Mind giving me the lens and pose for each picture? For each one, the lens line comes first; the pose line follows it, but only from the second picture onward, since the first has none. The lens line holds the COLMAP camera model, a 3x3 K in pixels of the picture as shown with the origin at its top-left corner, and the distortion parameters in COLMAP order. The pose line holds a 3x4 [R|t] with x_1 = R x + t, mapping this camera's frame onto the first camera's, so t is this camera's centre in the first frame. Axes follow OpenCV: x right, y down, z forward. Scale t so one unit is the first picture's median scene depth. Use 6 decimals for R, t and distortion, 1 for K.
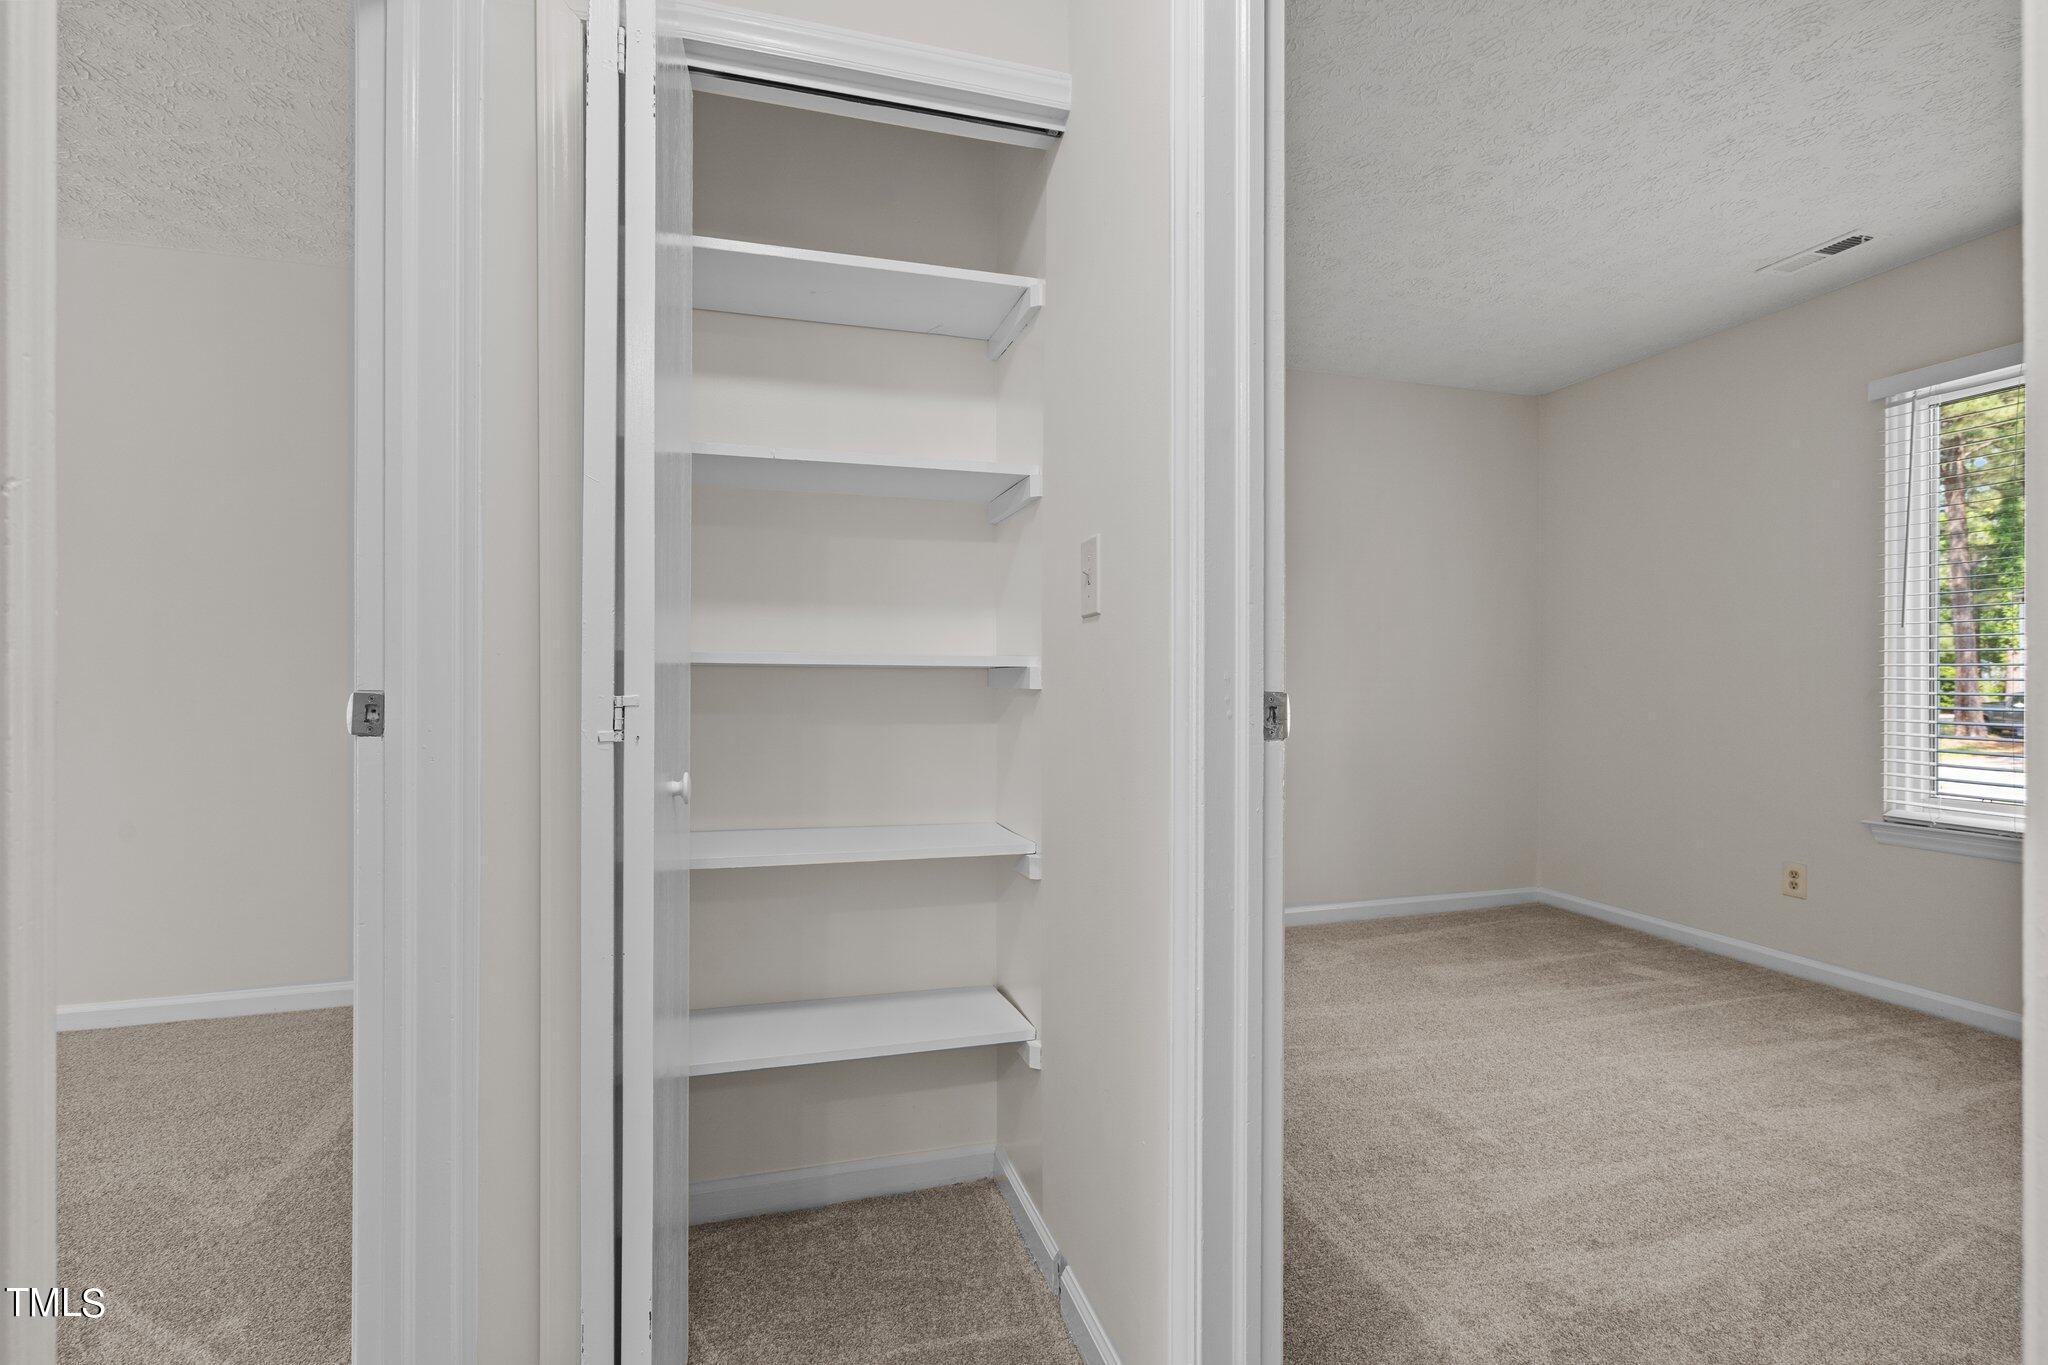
lens RADIAL K [[928.5, 0, 1034.3], [0, 928.5, 687.0], [0, 0, 1]] dist [-0.006936, 0.002680]
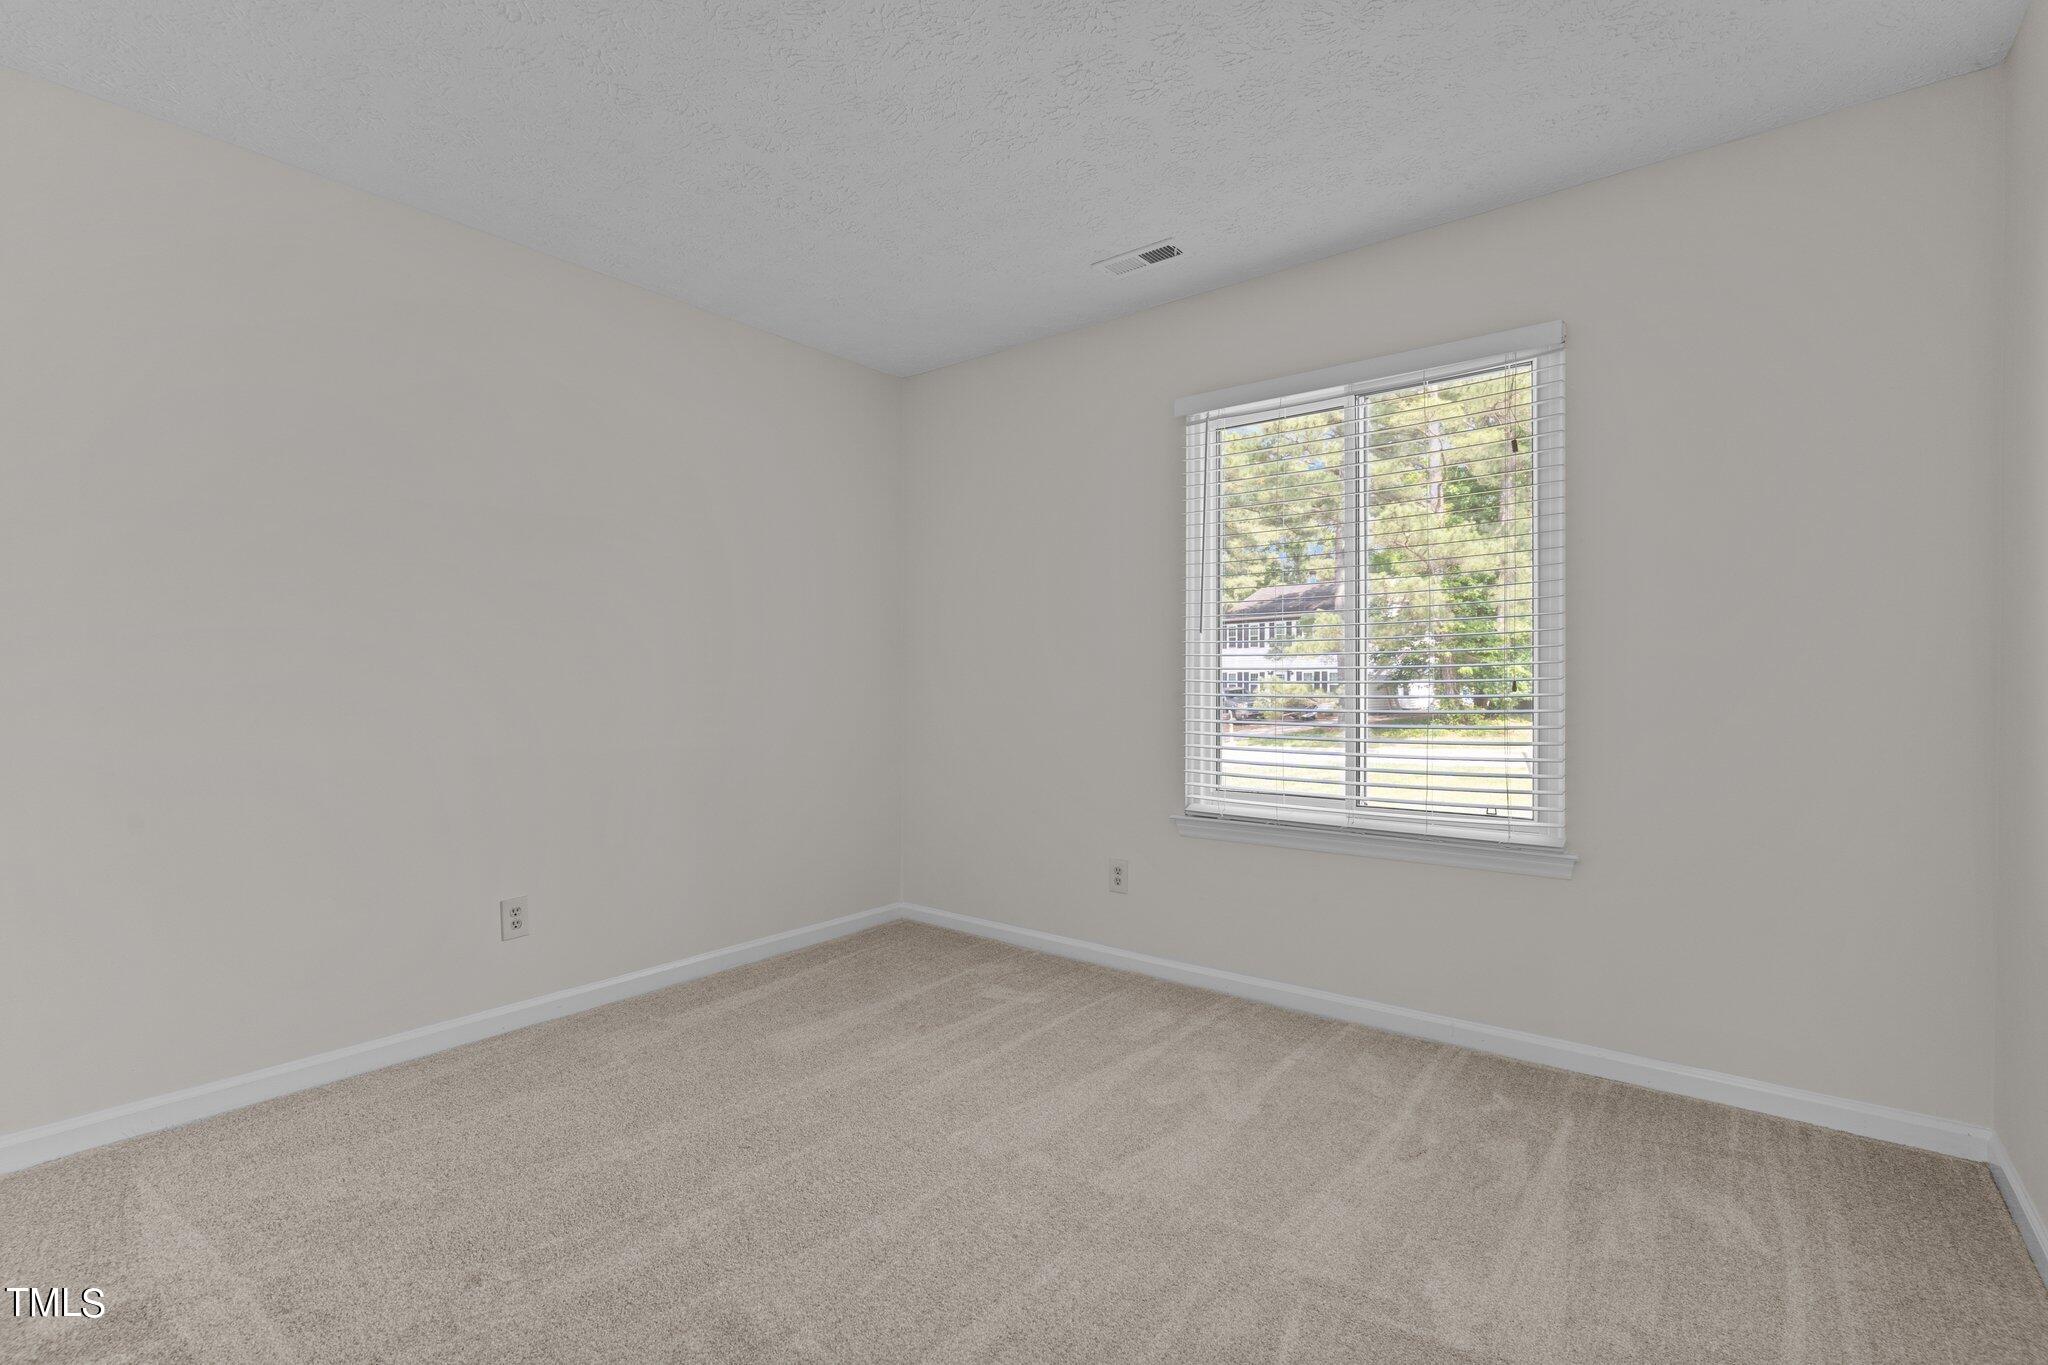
lens RADIAL K [[928.6, 0, 1012.2], [0, 928.6, 667.7], [0, 0, 1]] dist [0.000554, -0.000240]
pose [[0.825604, 0.009483, 0.564170, 0.159102], [0.001527, 0.999818, -0.019040, -0.004512], [-0.564248, 0.016582, 0.825439, 0.240185]]
